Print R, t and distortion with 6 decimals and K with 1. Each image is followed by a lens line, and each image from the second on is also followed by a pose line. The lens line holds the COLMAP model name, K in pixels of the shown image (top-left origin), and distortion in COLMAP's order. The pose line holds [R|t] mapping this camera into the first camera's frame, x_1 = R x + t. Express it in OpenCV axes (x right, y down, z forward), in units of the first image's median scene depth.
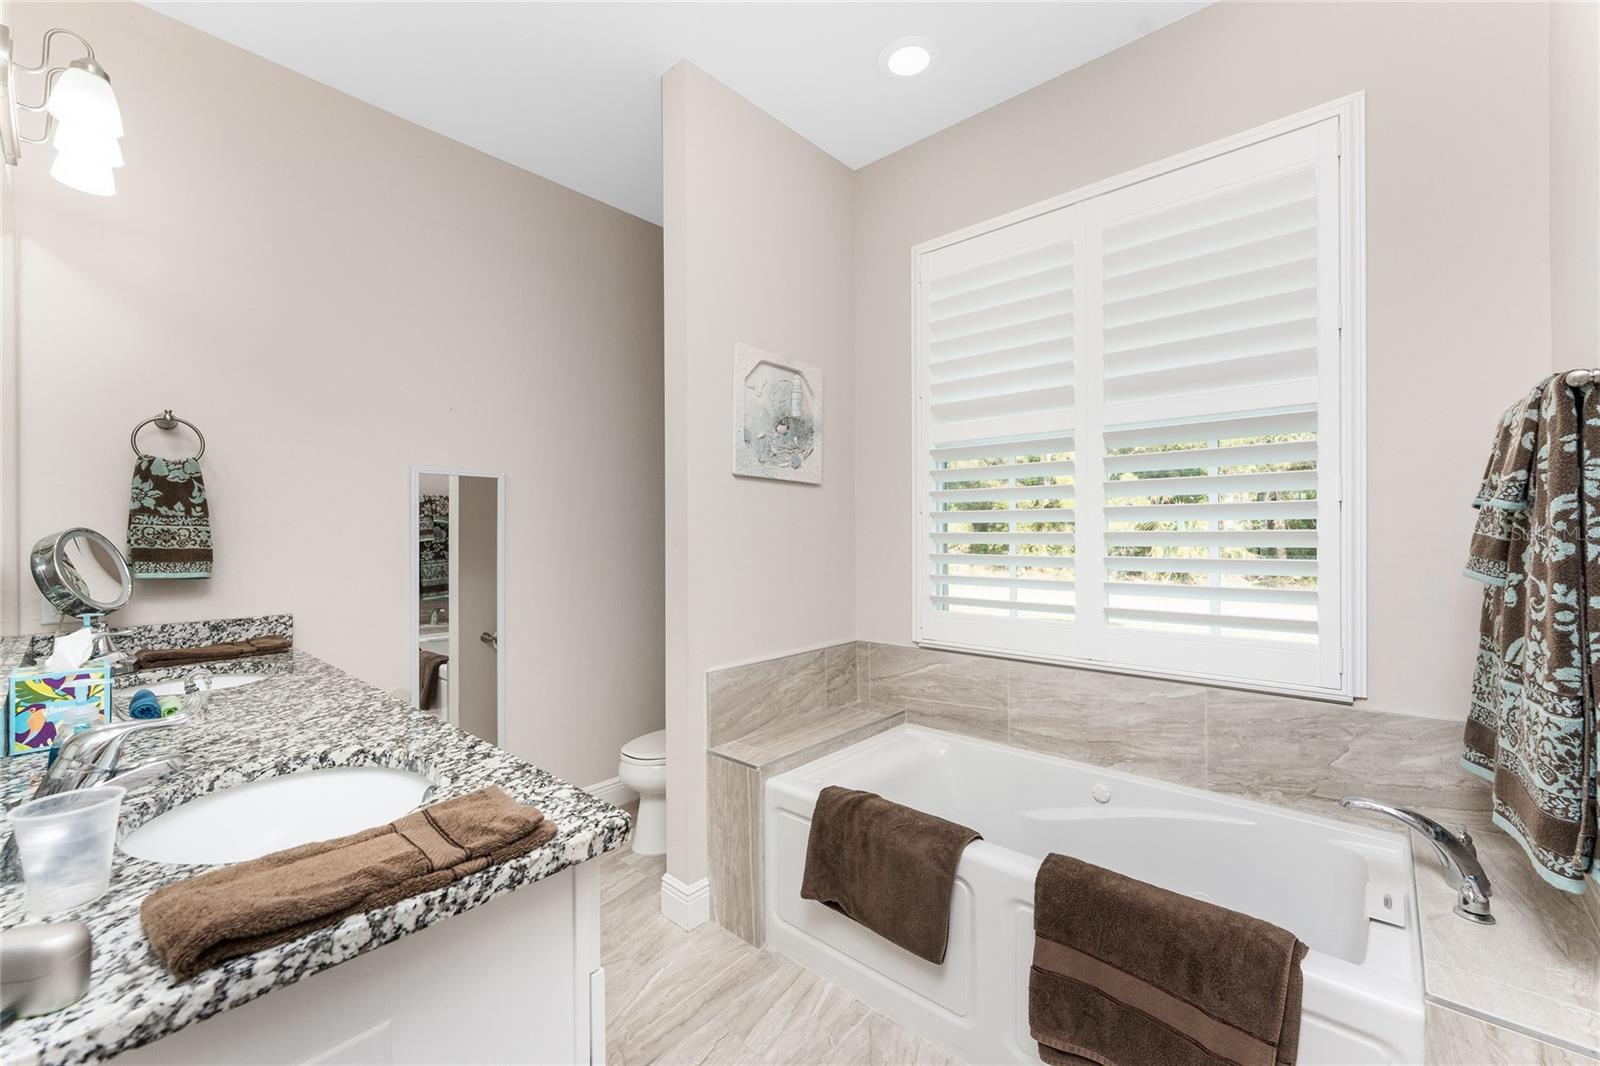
lens RADIAL K [[641.7, 0, 801.4], [0, 641.7, 538.2], [0, 0, 1]] dist [0.000624, 0.000260]
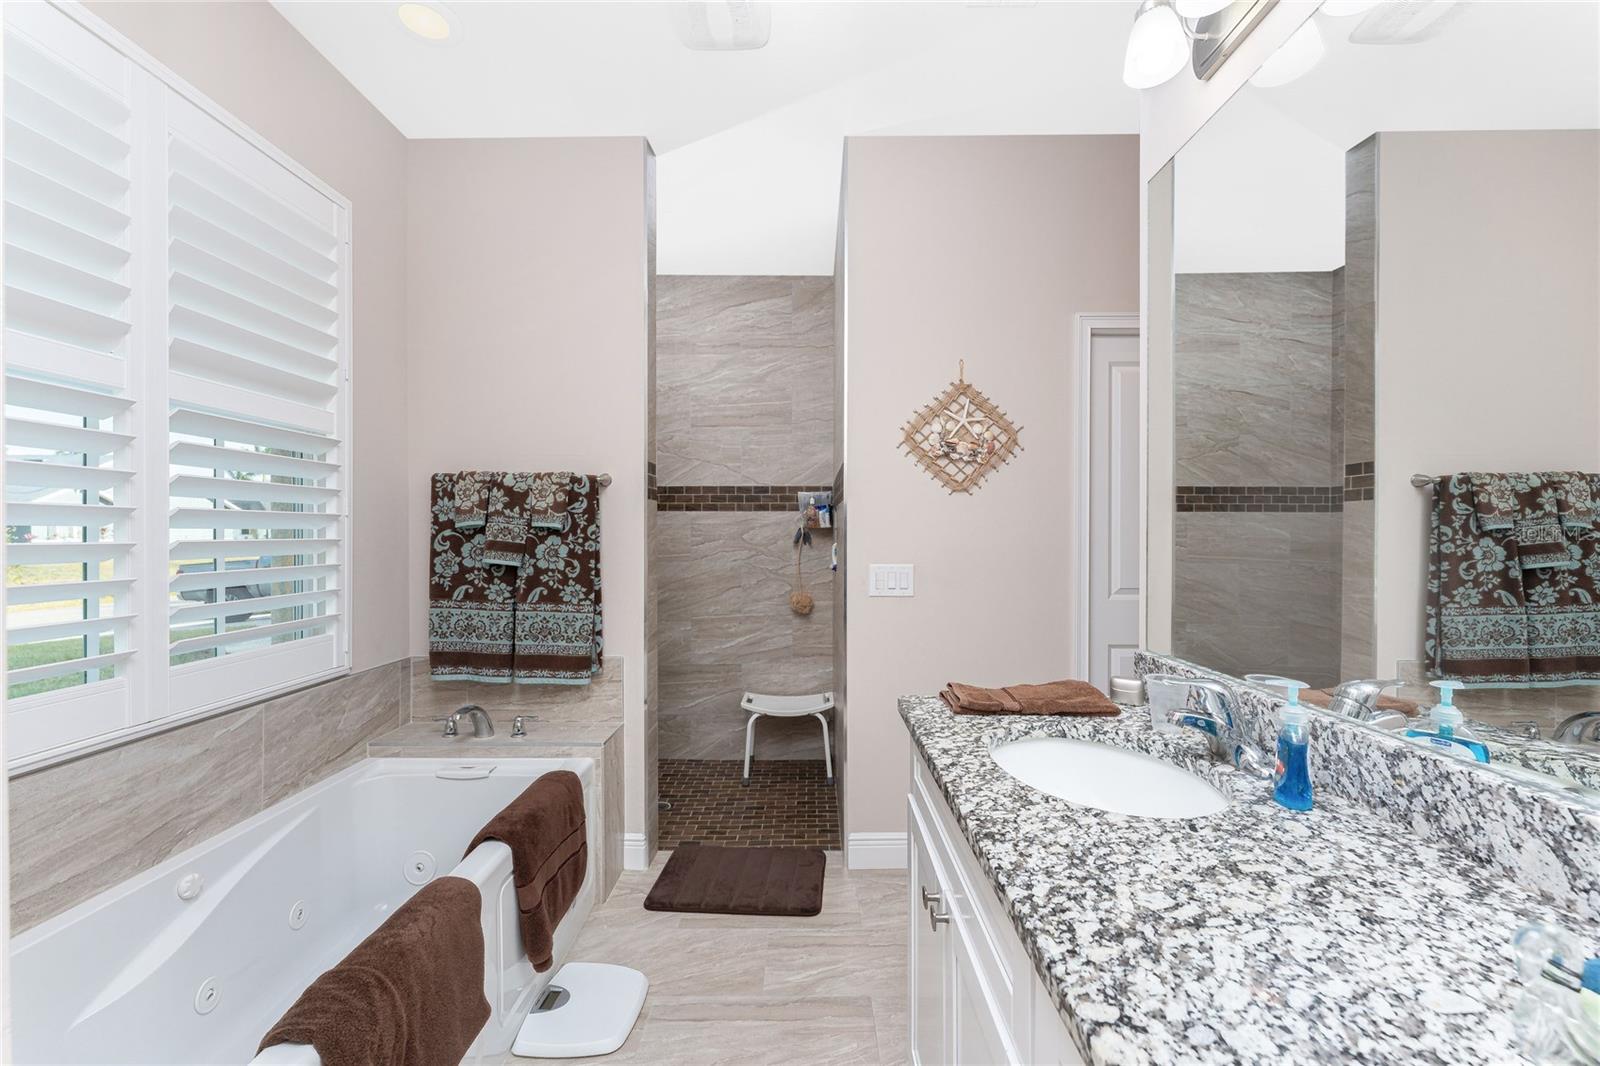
lens RADIAL K [[641.7, 0, 802.4], [0, 641.7, 534.1], [0, 0, 1]] dist [0.000624, 0.000260]
pose [[-0.660657, 0.005118, 0.750671, -0.736447], [0.010167, 0.999946, 0.002131, -0.015139], [-0.750619, 0.009040, -0.660673, 1.221025]]
